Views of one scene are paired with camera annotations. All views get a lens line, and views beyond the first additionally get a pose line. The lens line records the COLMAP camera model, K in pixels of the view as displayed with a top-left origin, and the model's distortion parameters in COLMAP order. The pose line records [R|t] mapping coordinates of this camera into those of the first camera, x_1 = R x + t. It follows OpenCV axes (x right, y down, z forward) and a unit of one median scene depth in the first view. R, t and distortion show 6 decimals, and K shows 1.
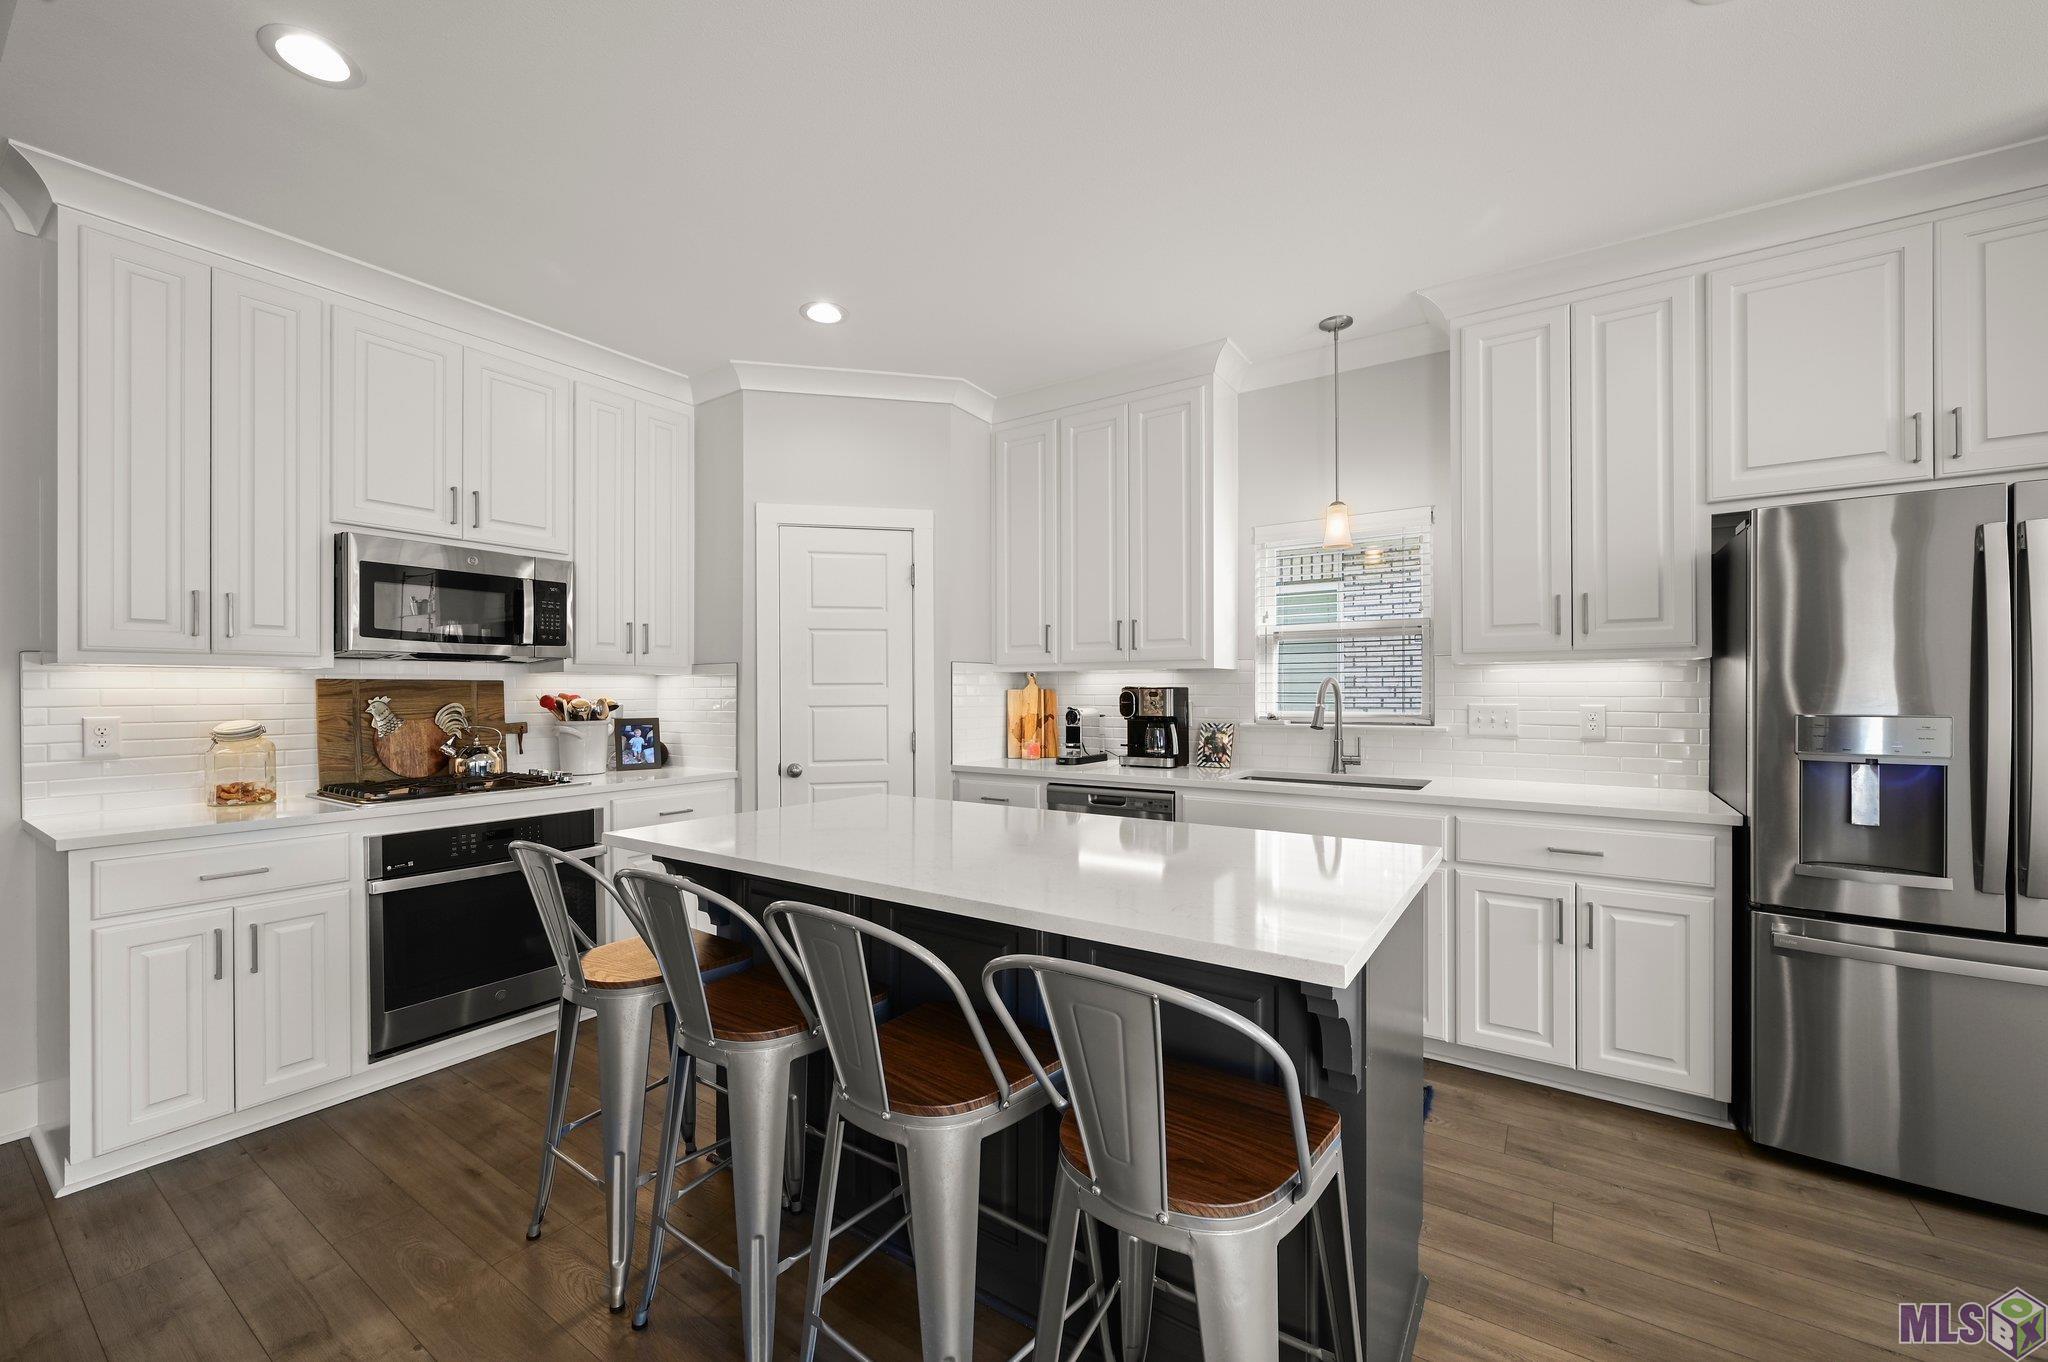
lens RADIAL K [[813.4, 0, 1007.5], [0, 813.4, 681.8], [0, 0, 1]] dist [-0.000640, -0.000181]
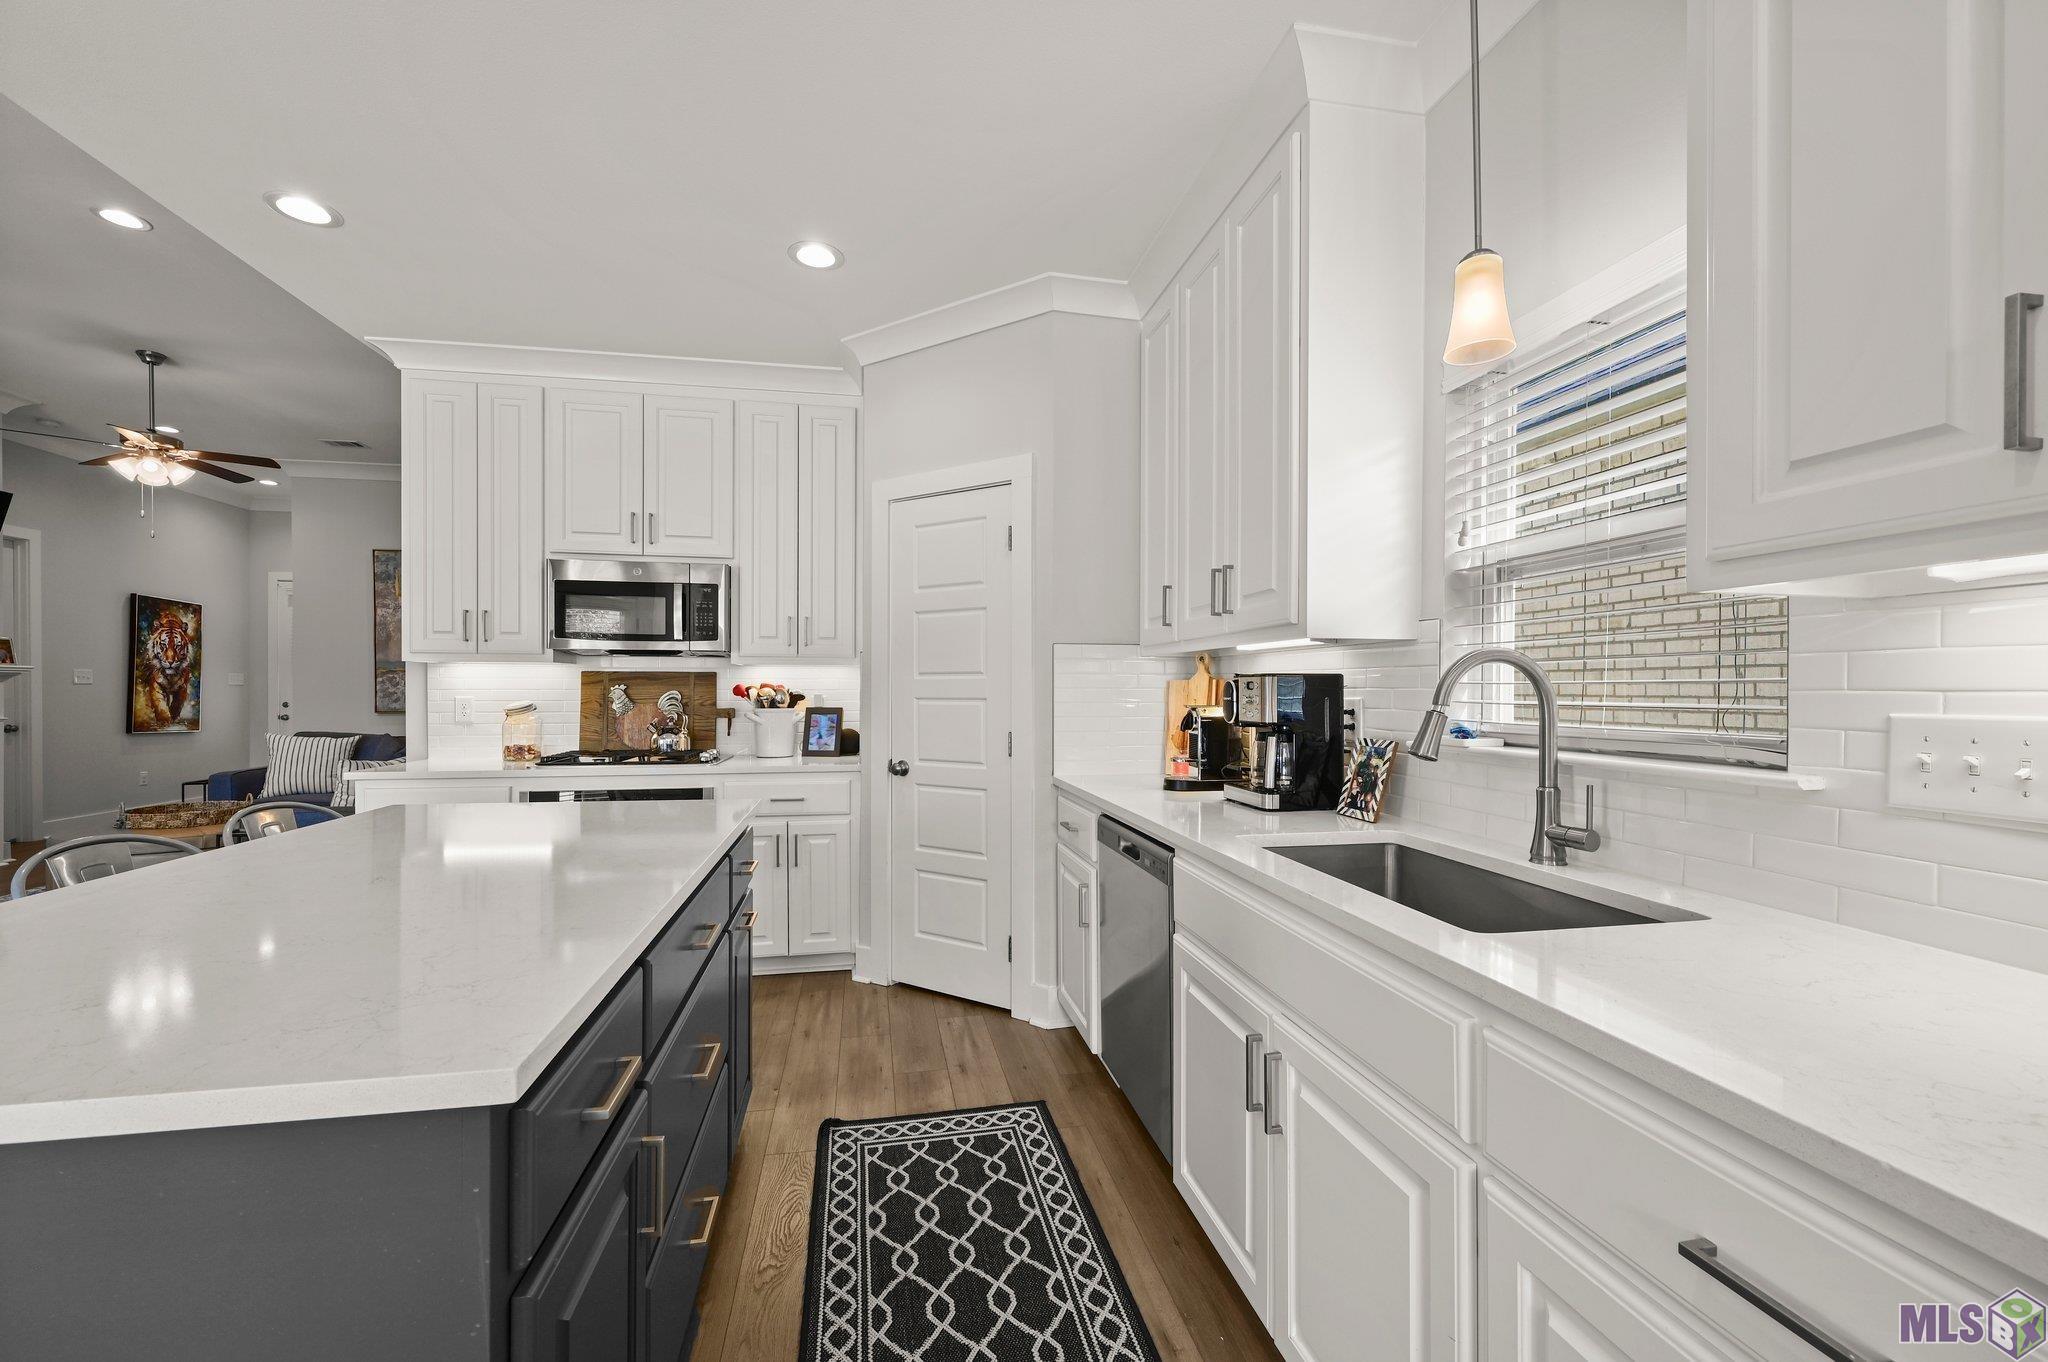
lens RADIAL K [[813.4, 0, 1007.5], [0, 813.4, 681.8], [0, 0, 1]] dist [-0.000640, -0.000181]
pose [[0.702710, -0.001214, -0.711476, 0.515626], [0.003696, 0.999991, 0.001945, 0.011943], [0.711467, -0.003997, 0.702708, 0.483760]]
